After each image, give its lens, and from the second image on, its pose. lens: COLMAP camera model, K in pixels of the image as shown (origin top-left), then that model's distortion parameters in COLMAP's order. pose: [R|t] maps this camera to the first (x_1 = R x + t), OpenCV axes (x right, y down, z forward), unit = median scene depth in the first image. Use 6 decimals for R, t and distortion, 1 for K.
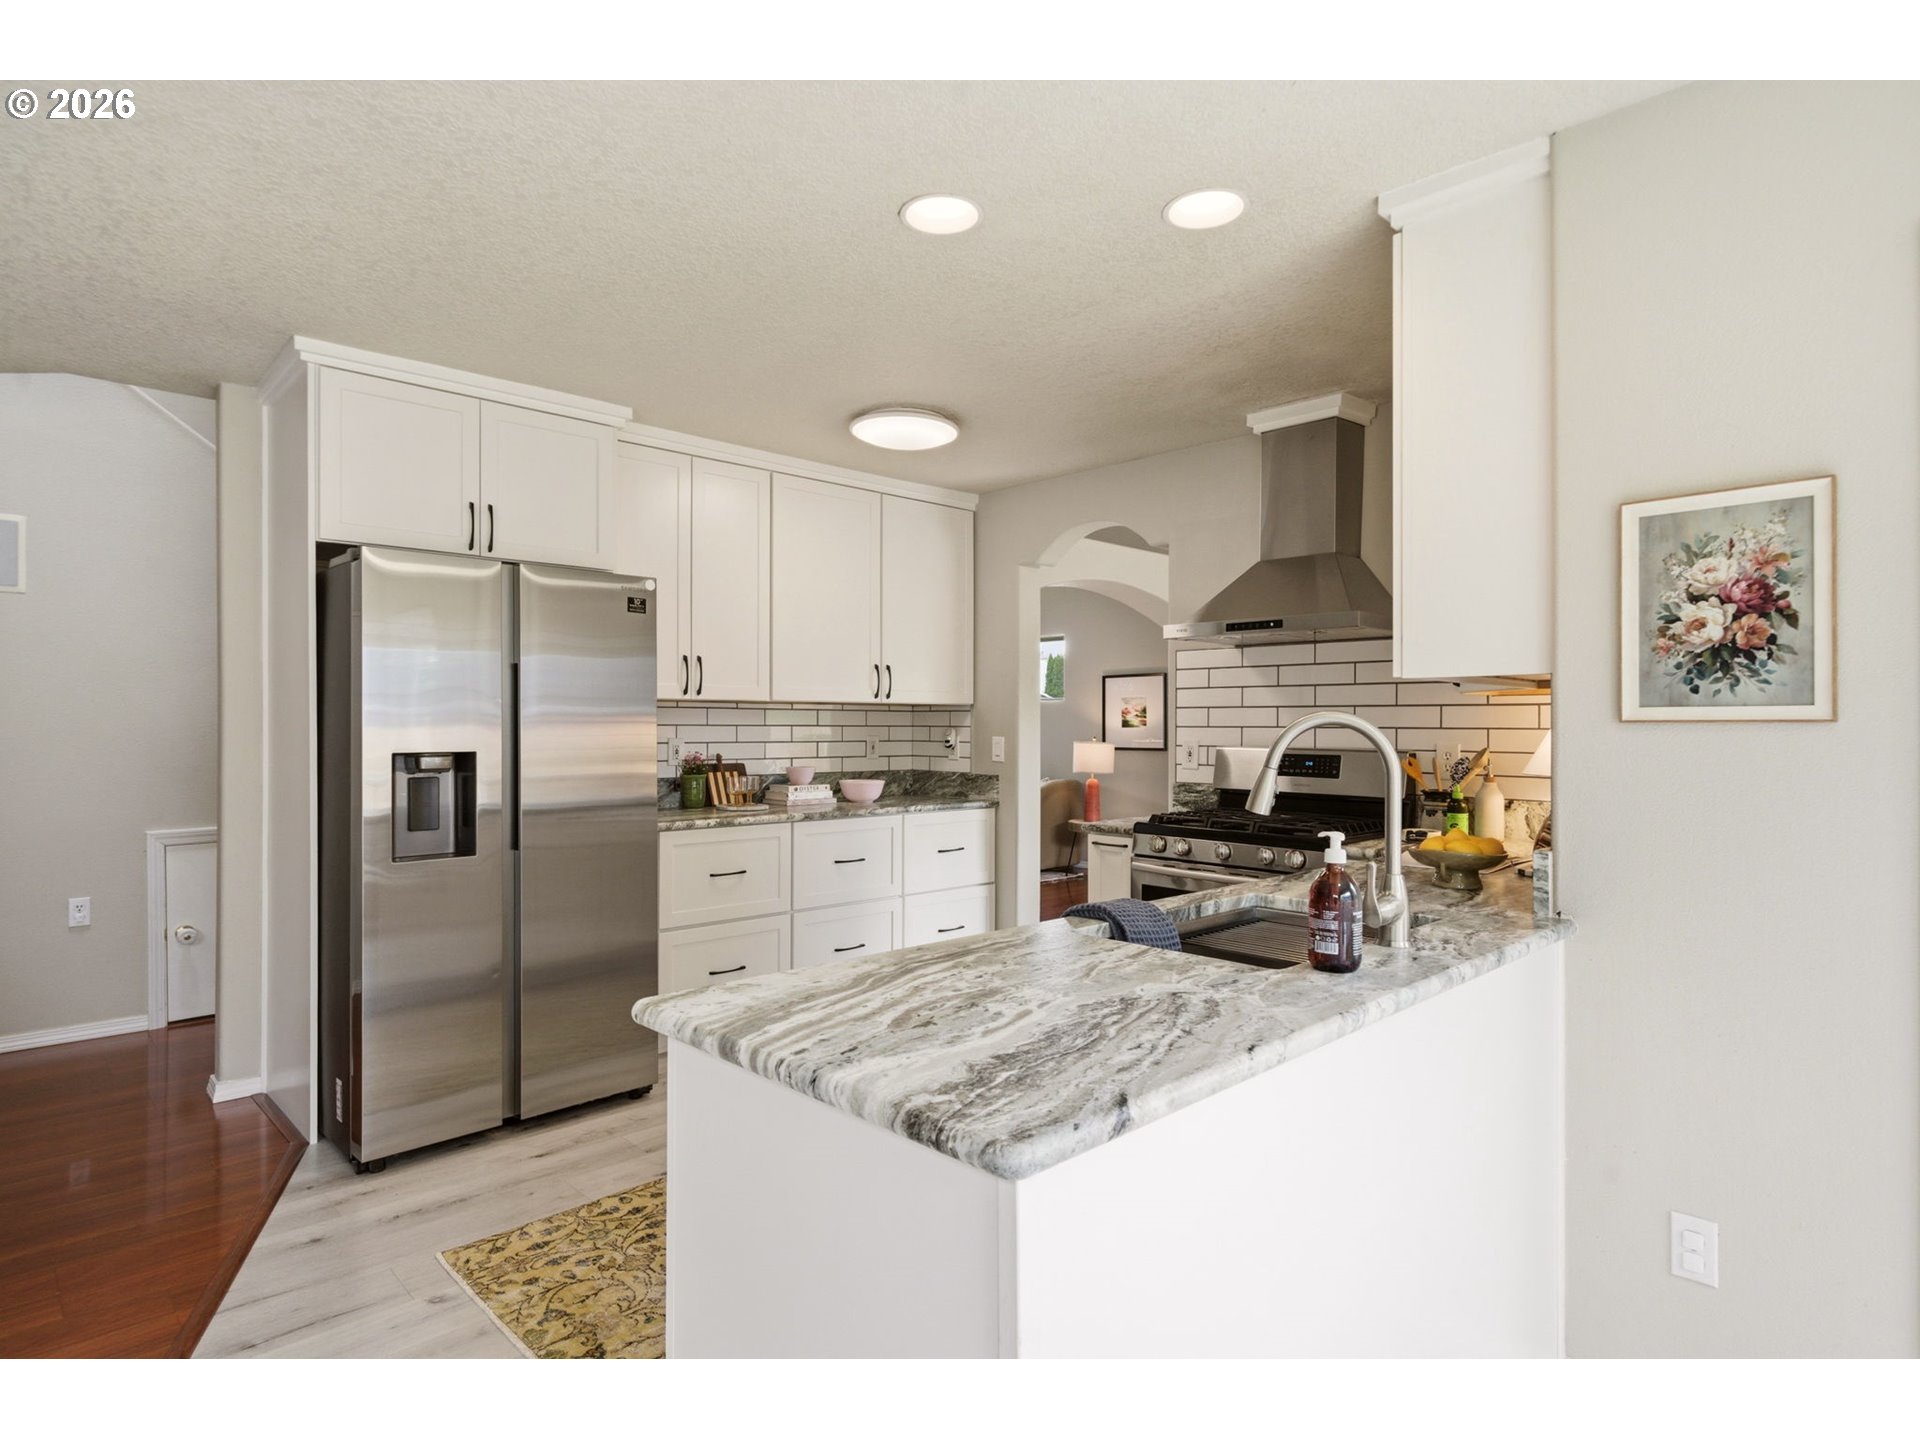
lens RADIAL K [[1001.7, 0, 960.0], [0, 1001.7, 720.0], [0, 0, 1]] dist [-0.001765, -0.000446]
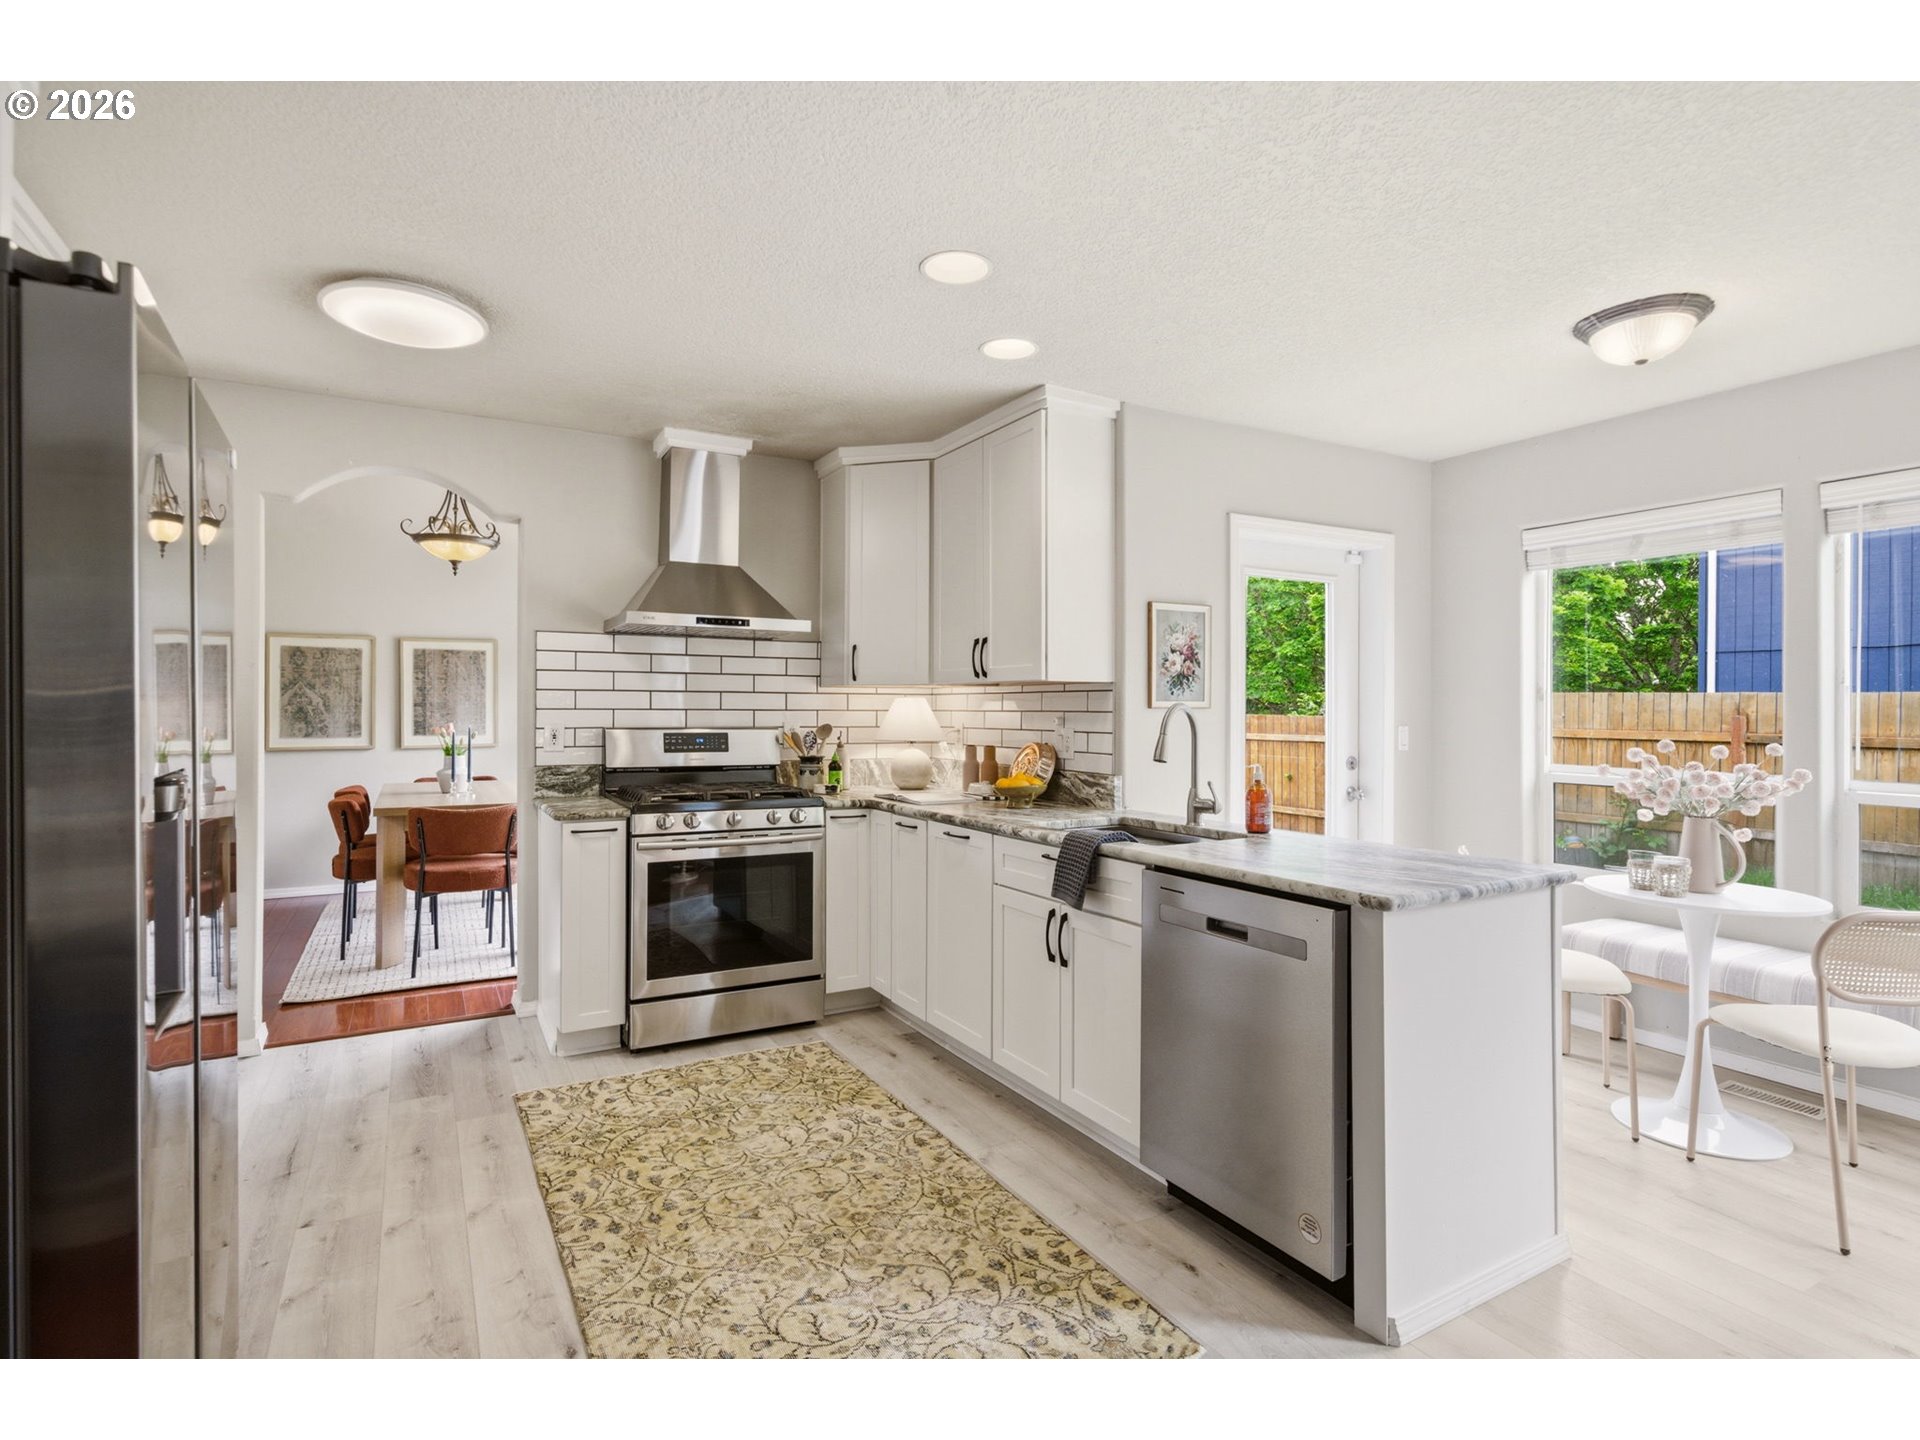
lens RADIAL K [[924.4, 0, 960.0], [0, 924.4, 720.0], [0, 0, 1]] dist [-0.001061, -0.000162]
pose [[0.263035, -0.010283, 0.964731, -0.630651], [-0.008741, 0.999877, 0.013041, 0.002621], [-0.964747, -0.011864, 0.262913, 0.438008]]
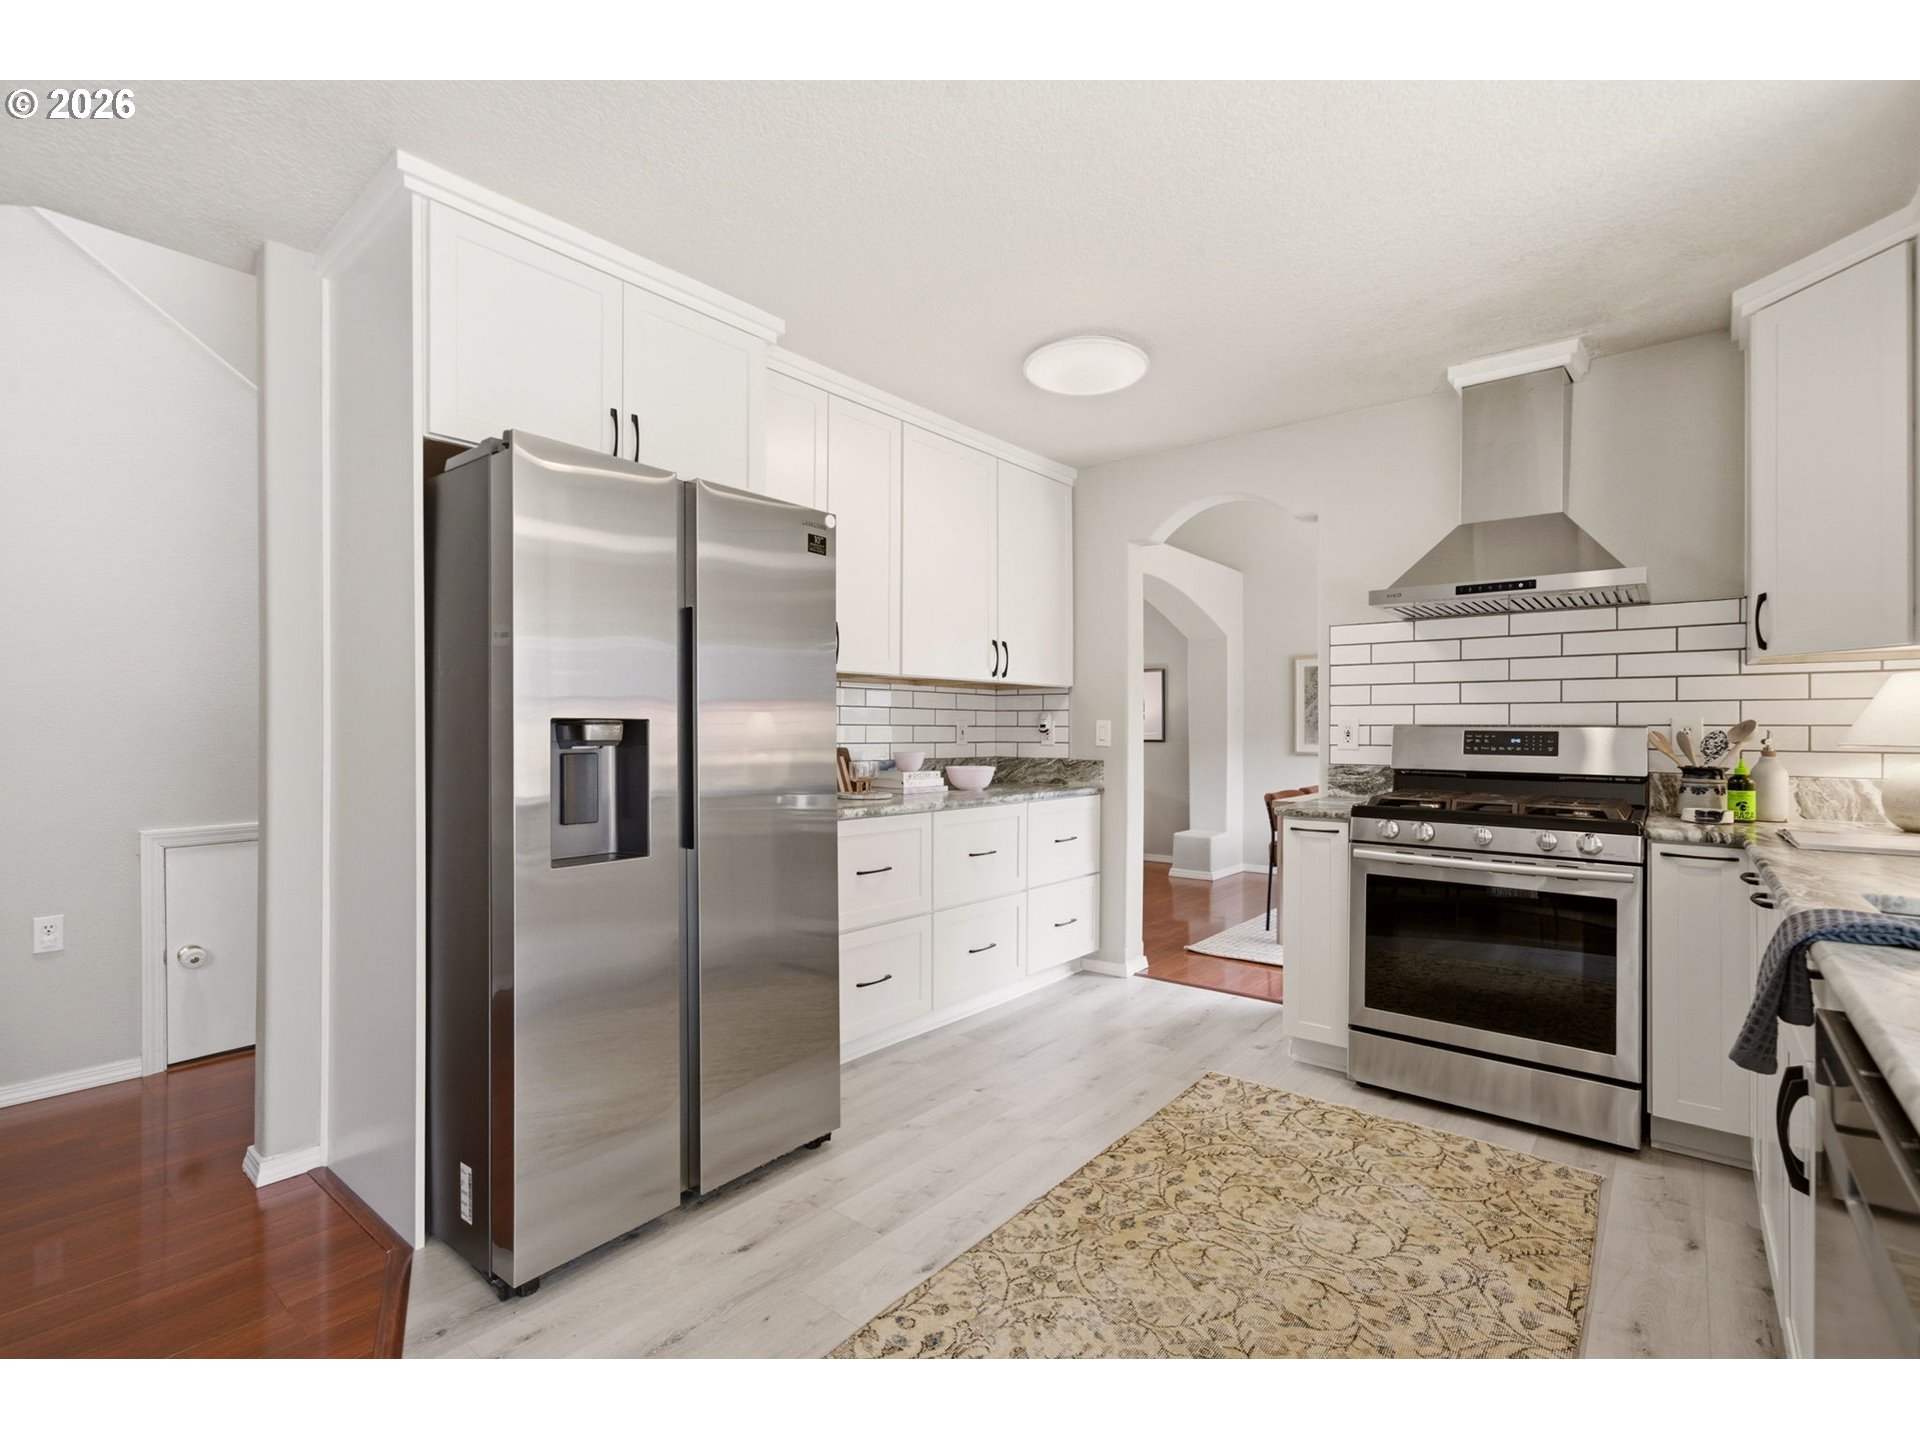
lens RADIAL K [[866.9, 0, 959.2], [0, 866.9, 725.5], [0, 0, 1]] dist [-0.015169, 0.008212]
pose [[0.993522, -0.000024, 0.113641, -0.266774], [0.000005, 1.000000, 0.000169, 0.029787], [-0.113641, -0.000167, 0.993522, 0.266013]]
